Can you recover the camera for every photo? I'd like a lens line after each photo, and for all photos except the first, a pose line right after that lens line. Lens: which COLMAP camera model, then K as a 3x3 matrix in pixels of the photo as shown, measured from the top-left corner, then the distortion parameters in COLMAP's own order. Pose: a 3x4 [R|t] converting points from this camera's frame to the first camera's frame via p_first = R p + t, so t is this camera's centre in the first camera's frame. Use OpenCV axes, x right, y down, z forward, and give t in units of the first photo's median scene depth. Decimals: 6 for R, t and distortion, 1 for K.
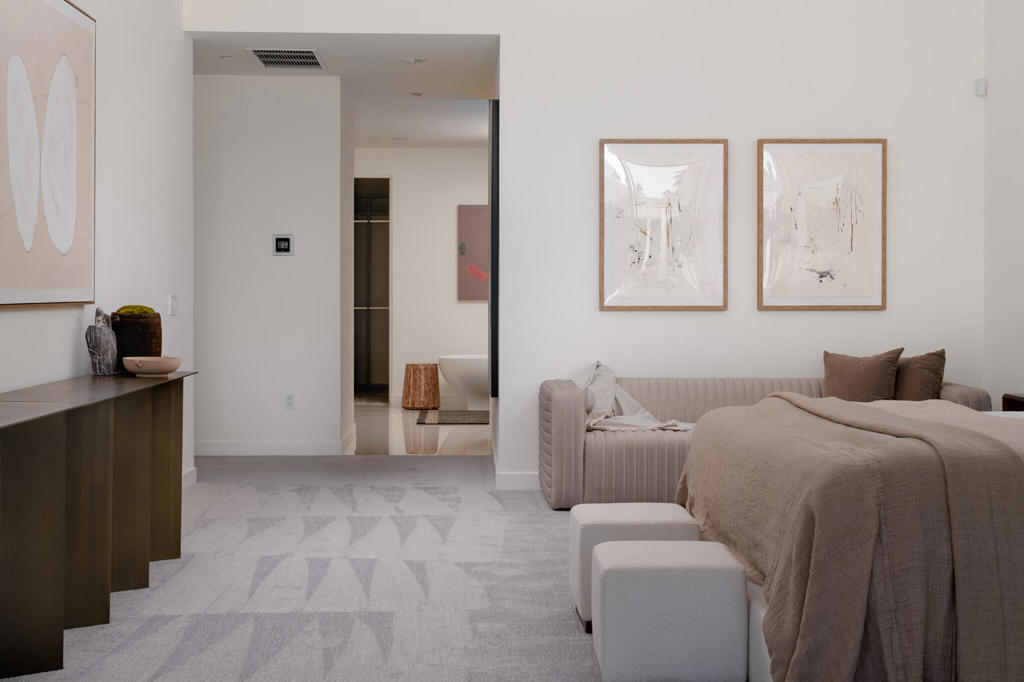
lens RADIAL K [[1270.9, 0, 507.9], [0, 1270.9, 331.3], [0, 0, 1]] dist [0.009019, 0.000000]
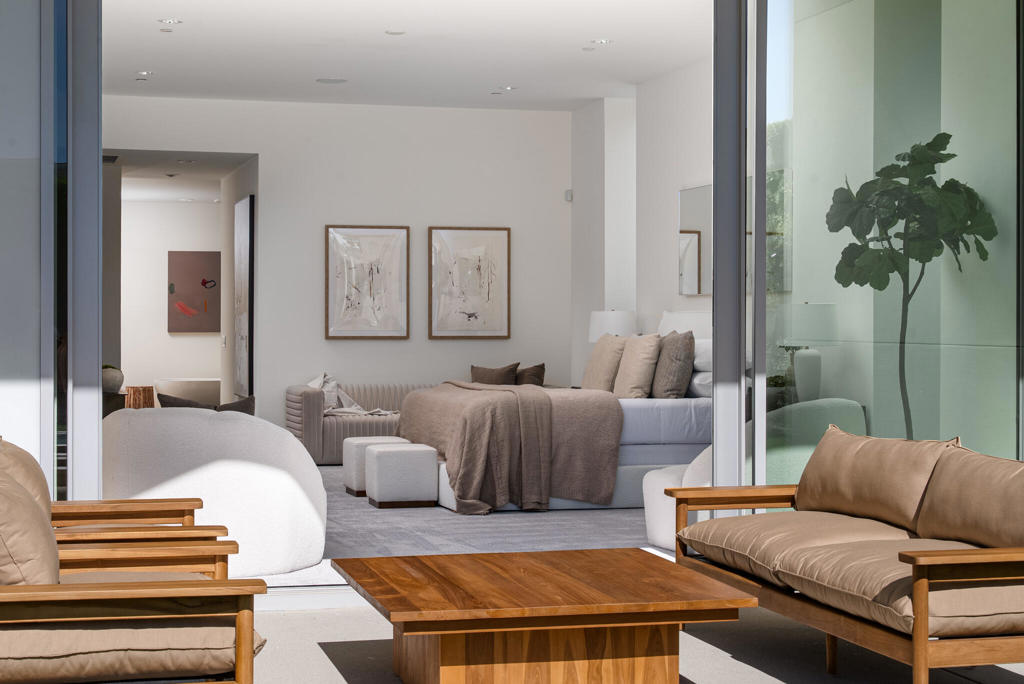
lens RADIAL K [[1723.4, 0, 511.7], [0, 1723.4, 342.1], [0, 0, 1]] dist [-0.040781, 0.000000]
pose [[0.965079, 0.000896, 0.261958, -0.248784], [0.004292, 0.999806, -0.019234, 0.027323], [-0.261924, 0.019686, 0.964888, -1.018562]]
